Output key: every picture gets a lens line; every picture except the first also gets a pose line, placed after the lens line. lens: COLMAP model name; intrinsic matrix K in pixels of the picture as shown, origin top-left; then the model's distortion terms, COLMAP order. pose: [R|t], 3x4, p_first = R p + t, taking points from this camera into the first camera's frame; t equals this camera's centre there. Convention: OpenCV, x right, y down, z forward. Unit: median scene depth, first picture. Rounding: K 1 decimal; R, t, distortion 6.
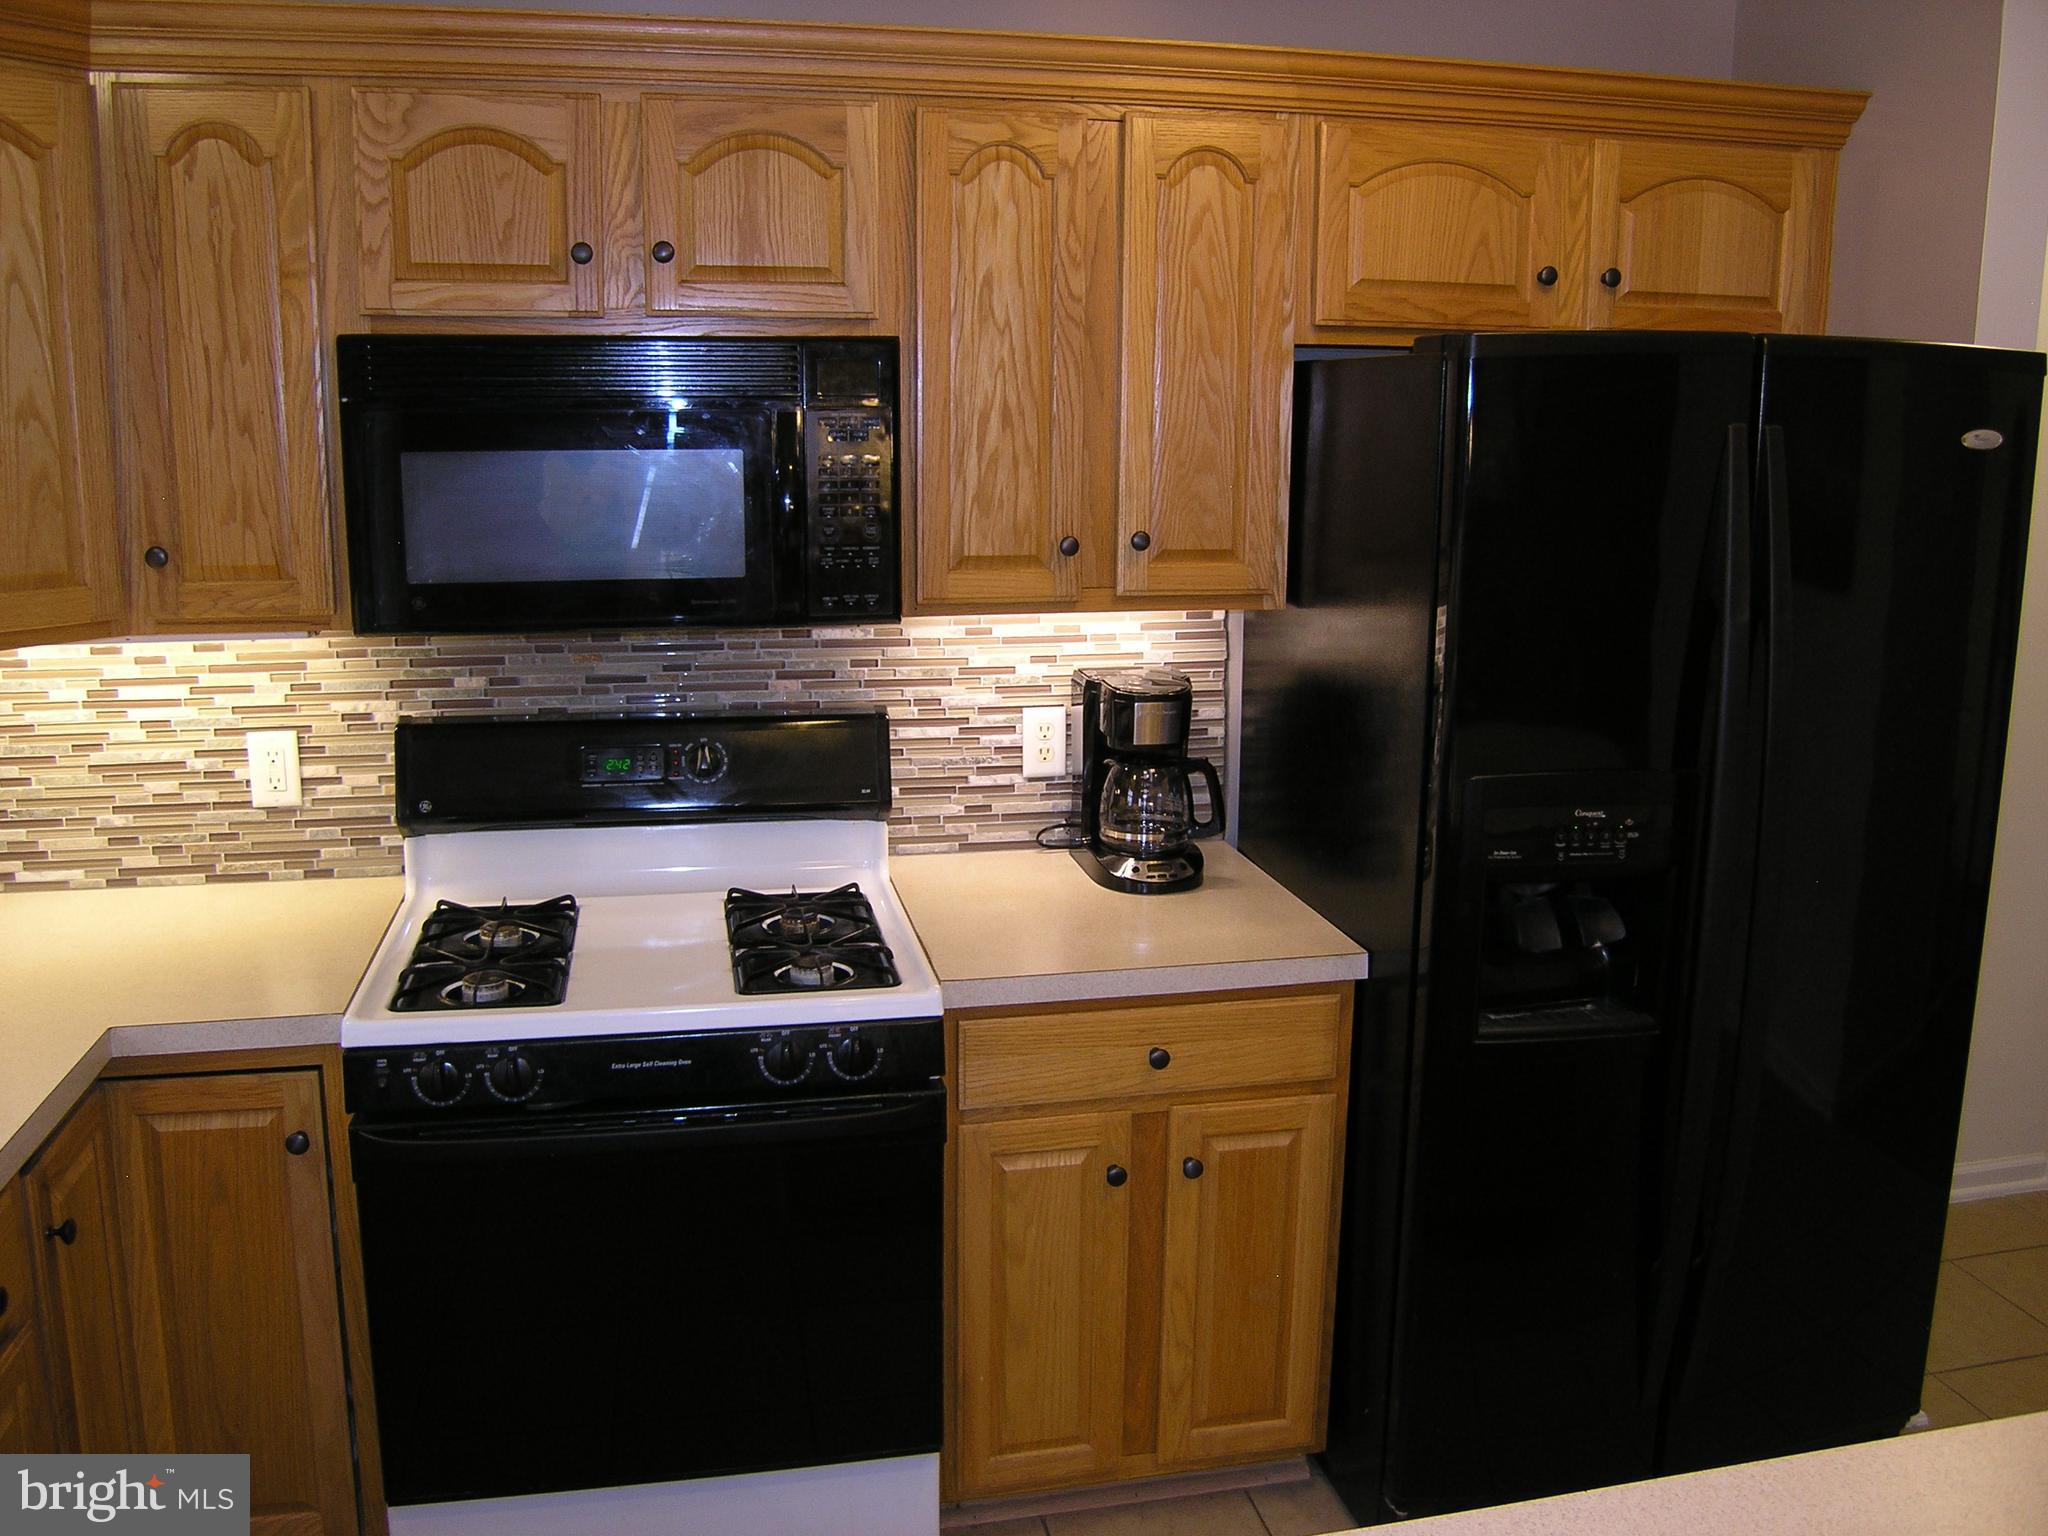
lens RADIAL K [[1665.9, 0, 1011.9], [0, 1665.9, 724.3], [0, 0, 1]] dist [-0.091099, 0.035586]
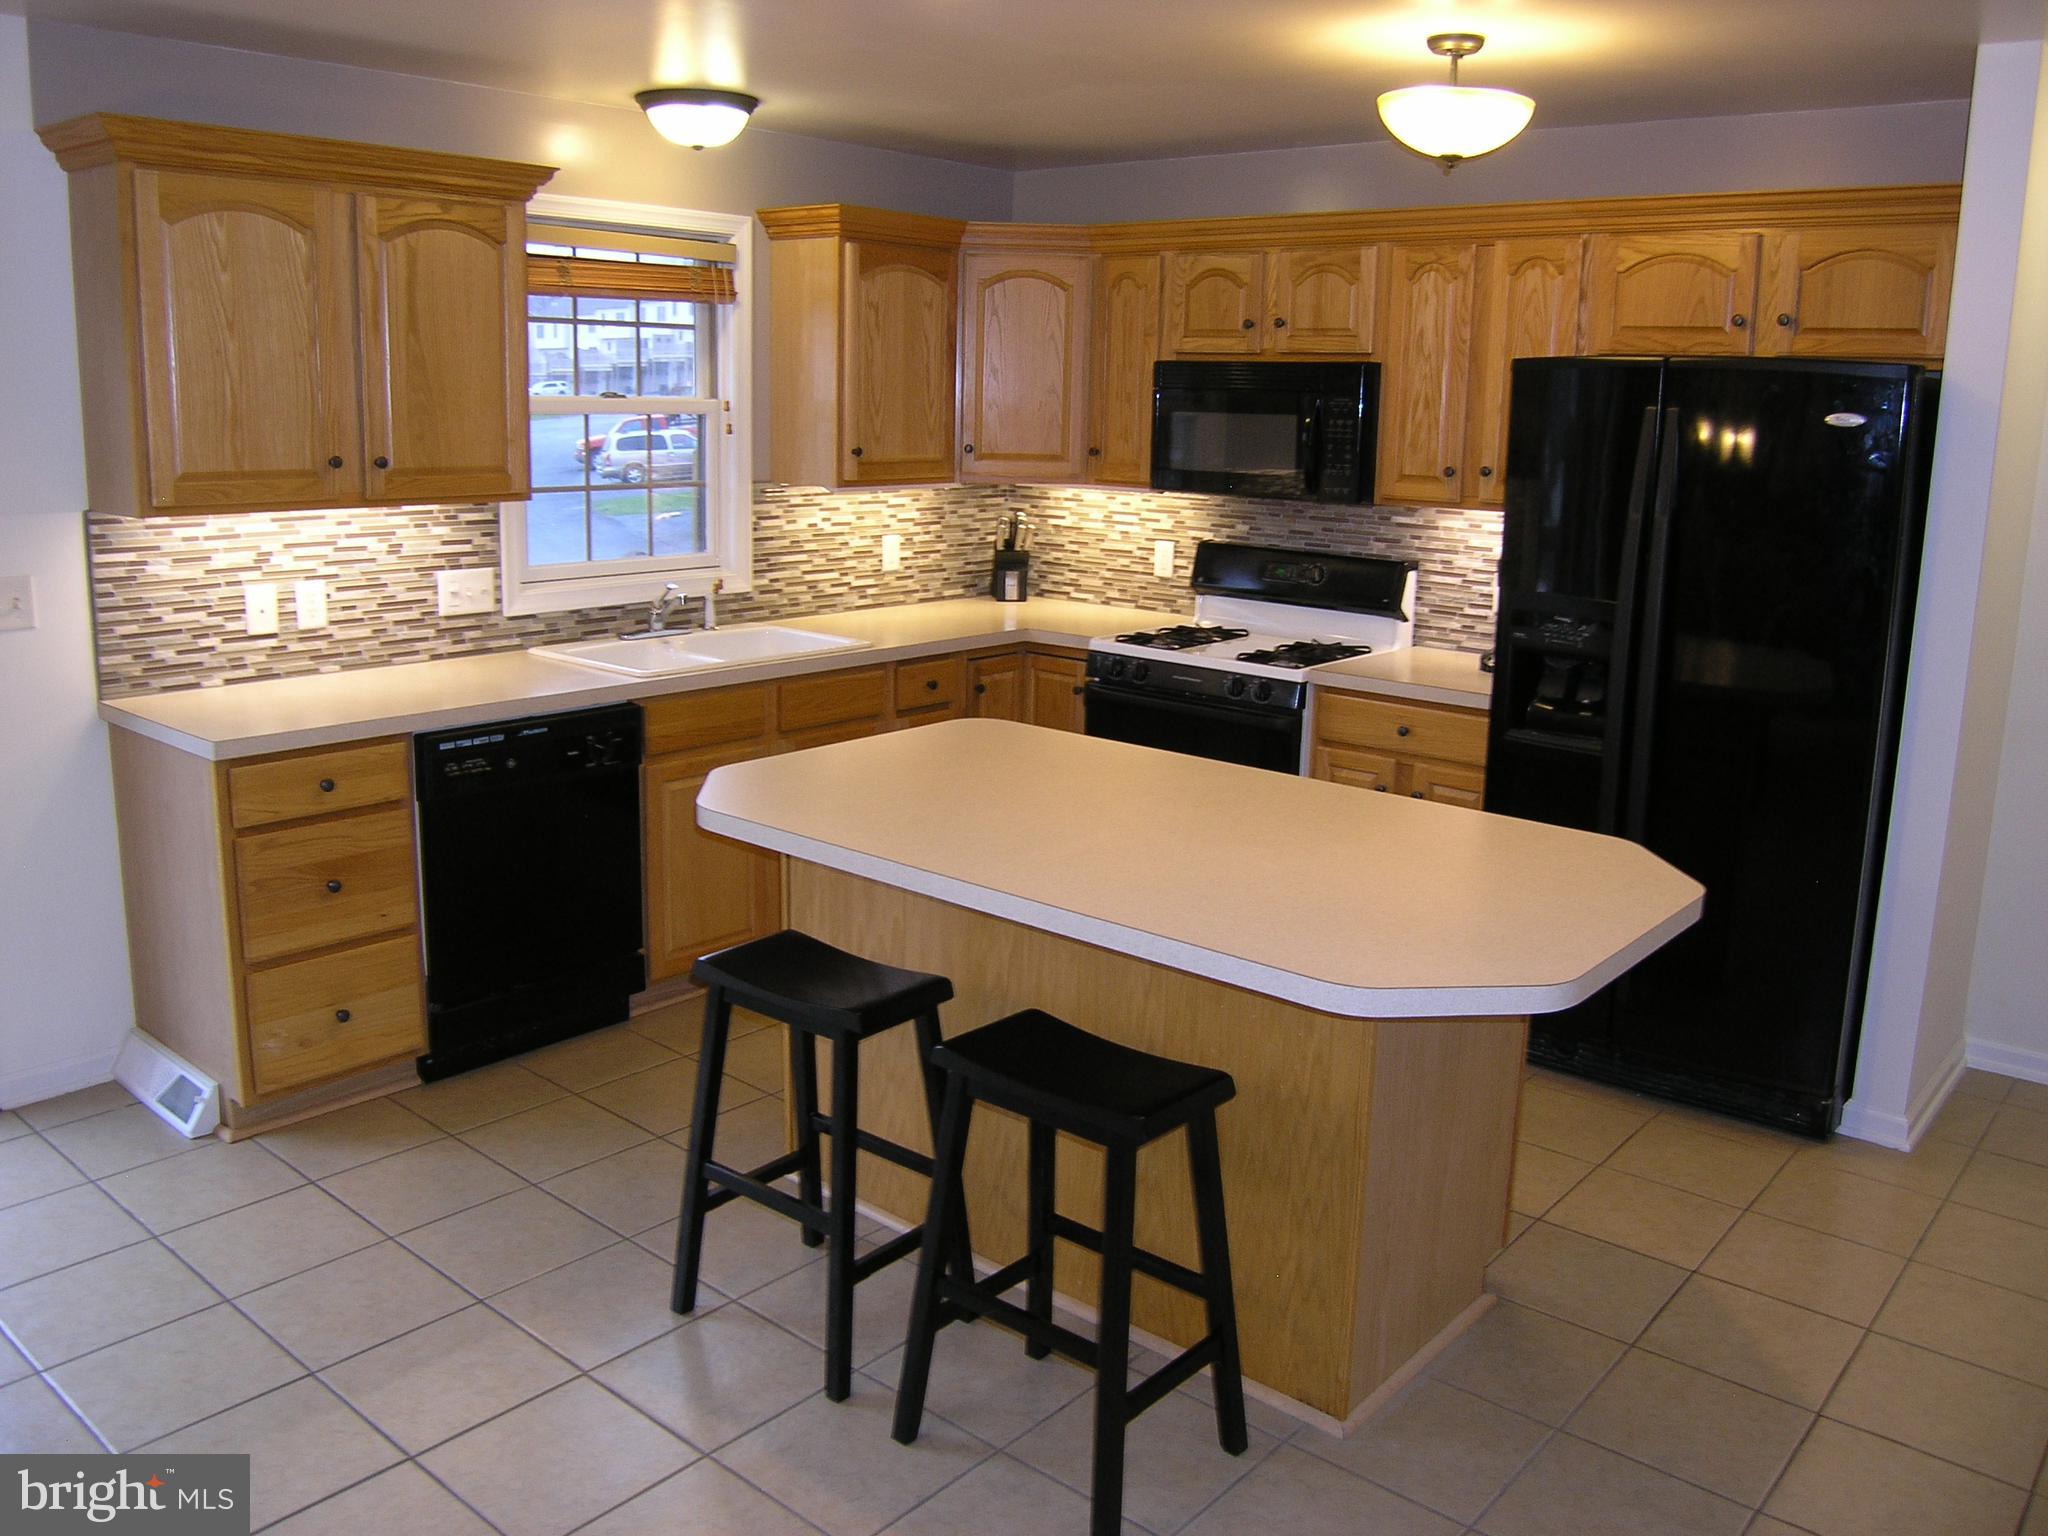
lens RADIAL K [[1665.9, 0, 1034.0], [0, 1665.9, 772.1], [0, 0, 1]] dist [-0.091099, 0.035586]
pose [[0.611459, 0.180875, -0.770326, 1.222563], [-0.163806, 0.981370, 0.100406, 0.114014], [0.774135, 0.064790, 0.629696, -0.515198]]
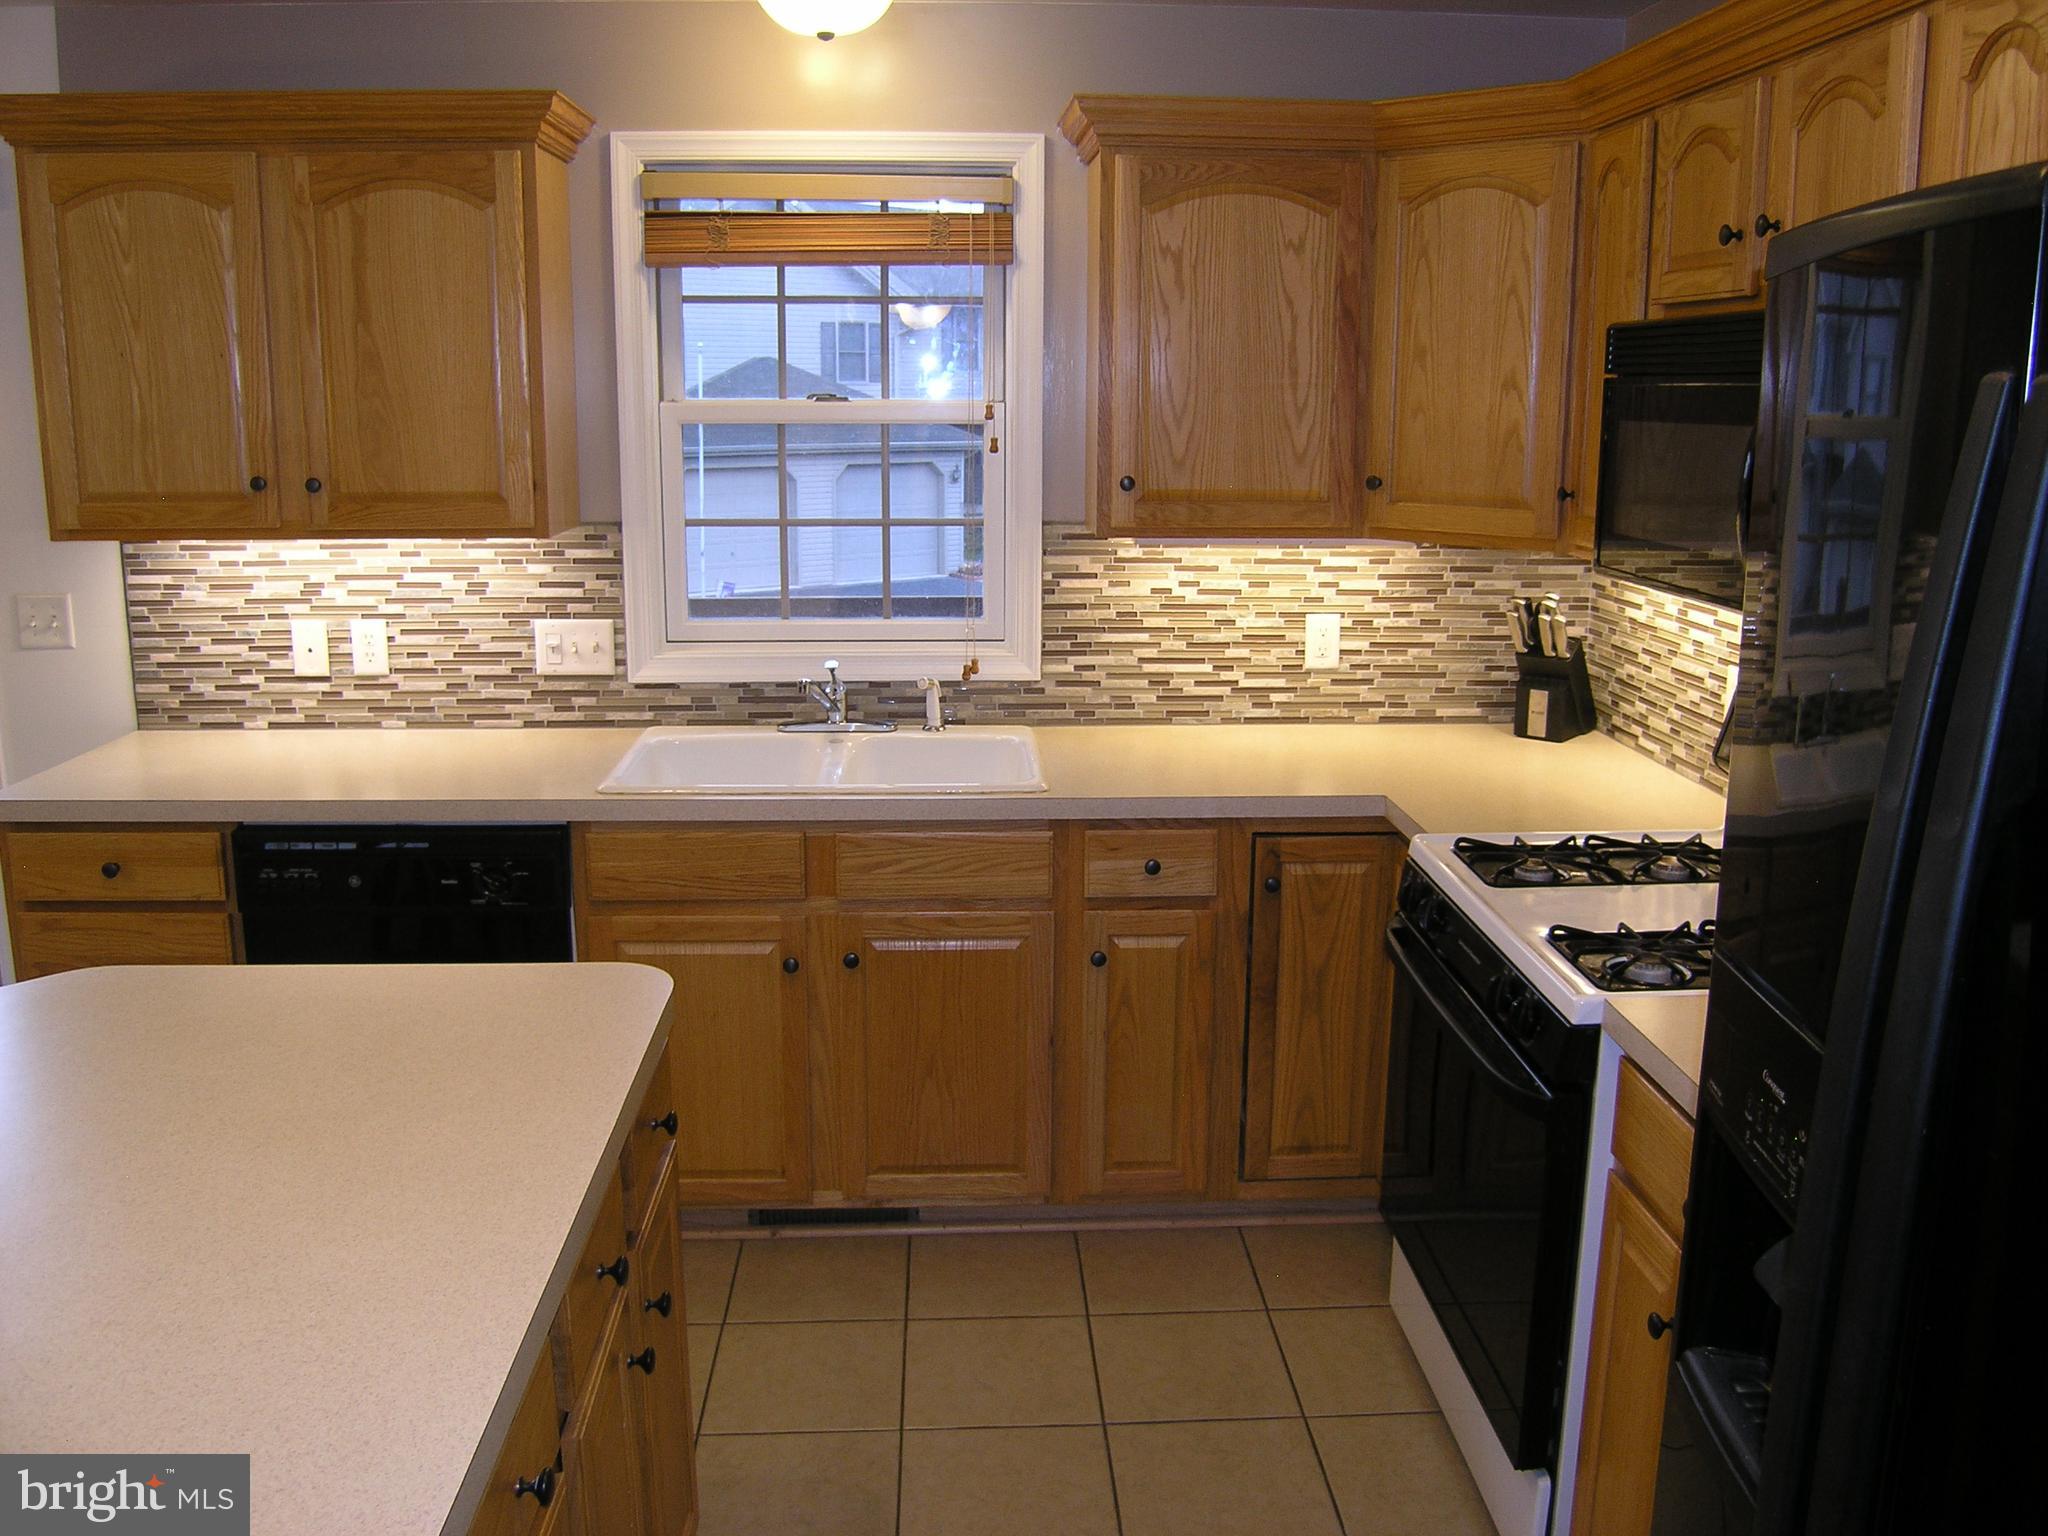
lens RADIAL K [[1665.9, 0, 1033.5], [0, 1665.9, 749.1], [0, 0, 1]] dist [-0.091099, 0.035586]
pose [[-0.158185, 0.201223, -0.966688, 0.768816], [-0.189546, 0.954619, 0.229728, -0.114476], [0.969046, 0.219572, -0.112865, 0.675484]]
